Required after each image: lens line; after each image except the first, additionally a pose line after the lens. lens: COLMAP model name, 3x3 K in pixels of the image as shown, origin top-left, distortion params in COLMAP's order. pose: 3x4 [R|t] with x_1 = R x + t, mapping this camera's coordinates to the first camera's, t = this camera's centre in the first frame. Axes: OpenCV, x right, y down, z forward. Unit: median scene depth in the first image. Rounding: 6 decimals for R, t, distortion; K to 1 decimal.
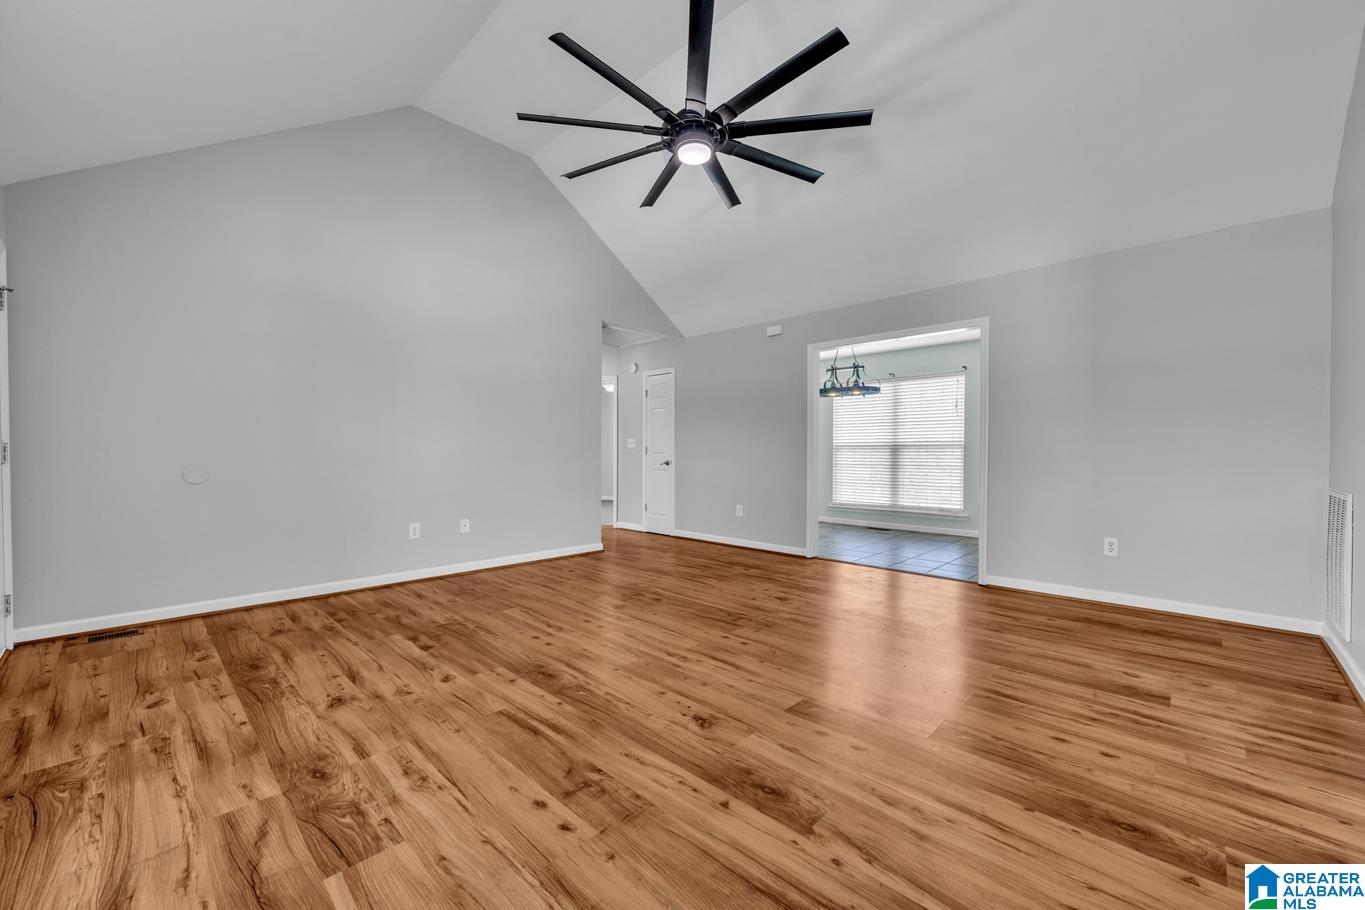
lens RADIAL K [[543.4, 0, 676.4], [0, 543.4, 457.6], [0, 0, 1]] dist [-0.002027, 0.000071]
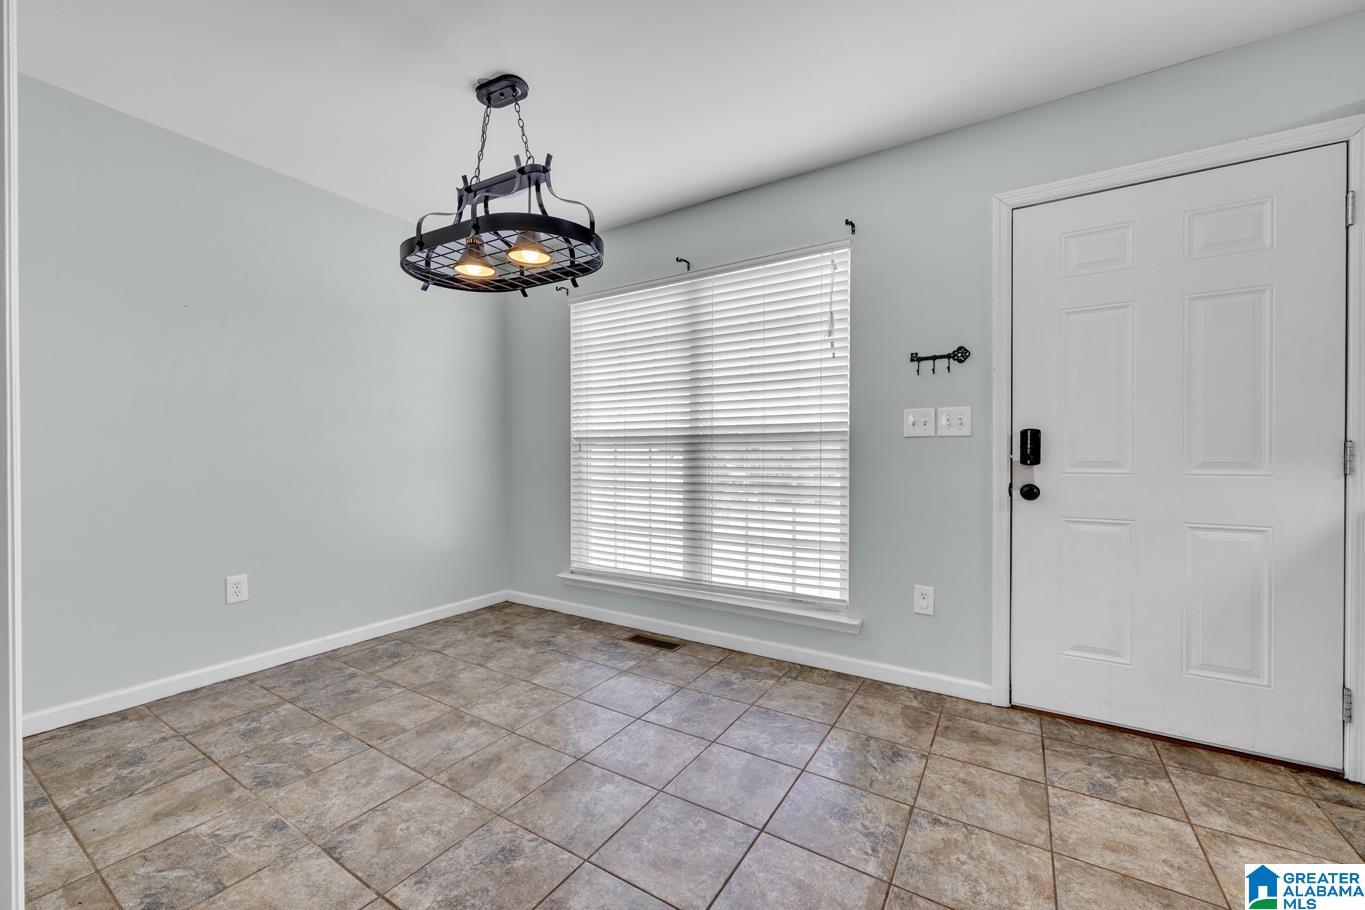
lens RADIAL K [[543.4, 0, 683.3], [0, 543.4, 454.3], [0, 0, 1]] dist [-0.002027, 0.000071]
pose [[0.980228, -0.003414, 0.197841, 0.575337], [0.005164, 0.999952, -0.008327, -0.009602], [-0.197803, 0.009184, 0.980199, 1.102518]]
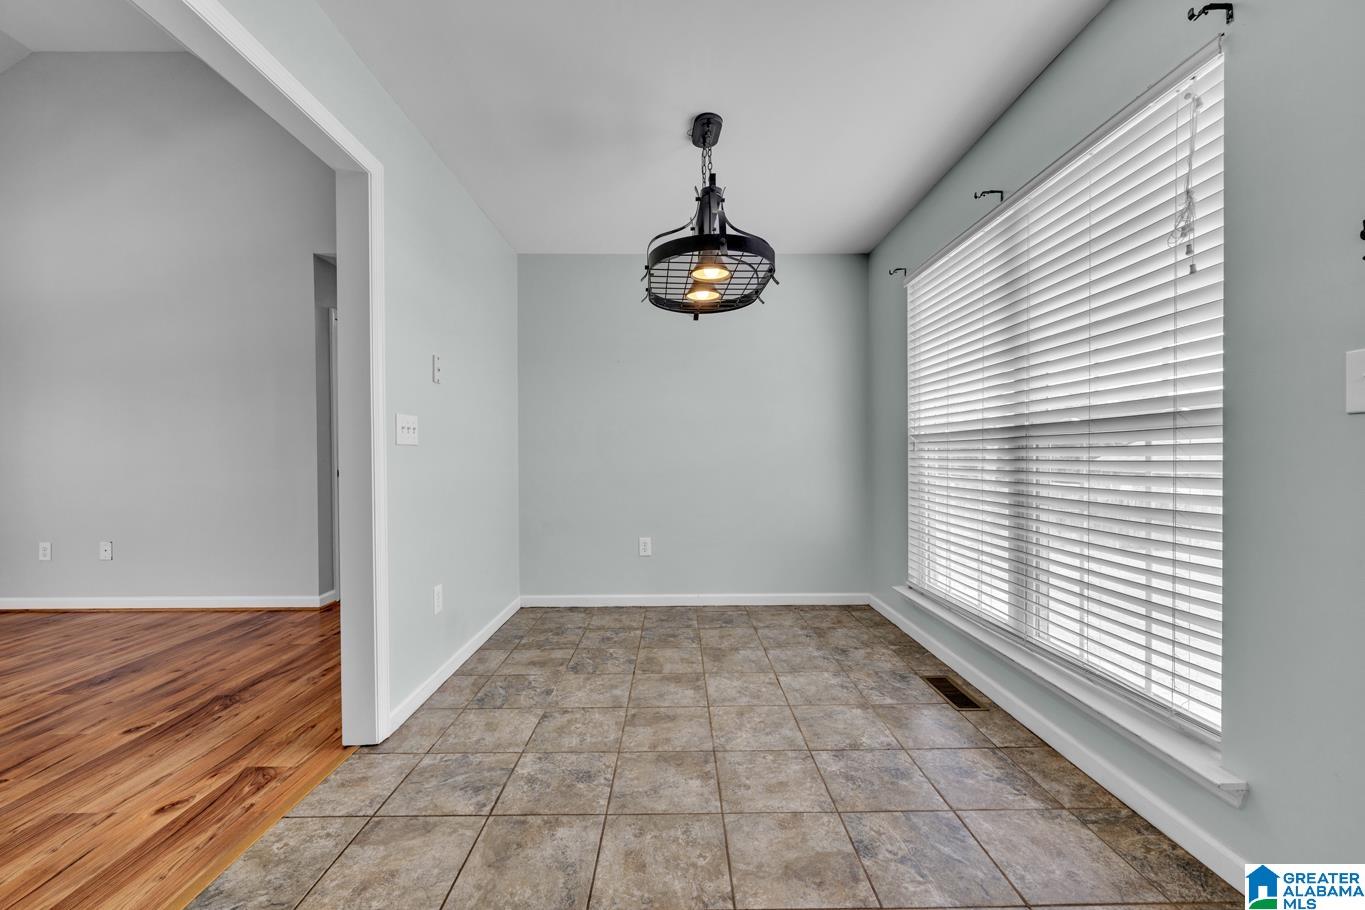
lens RADIAL K [[543.4, 0, 675.0], [0, 543.4, 452.3], [0, 0, 1]] dist [-0.002027, 0.000071]
pose [[0.688966, -0.010048, -0.724724, 0.899068], [0.001183, 0.999918, -0.012739, -0.010398], [0.724792, 0.007919, 0.688922, 1.218820]]
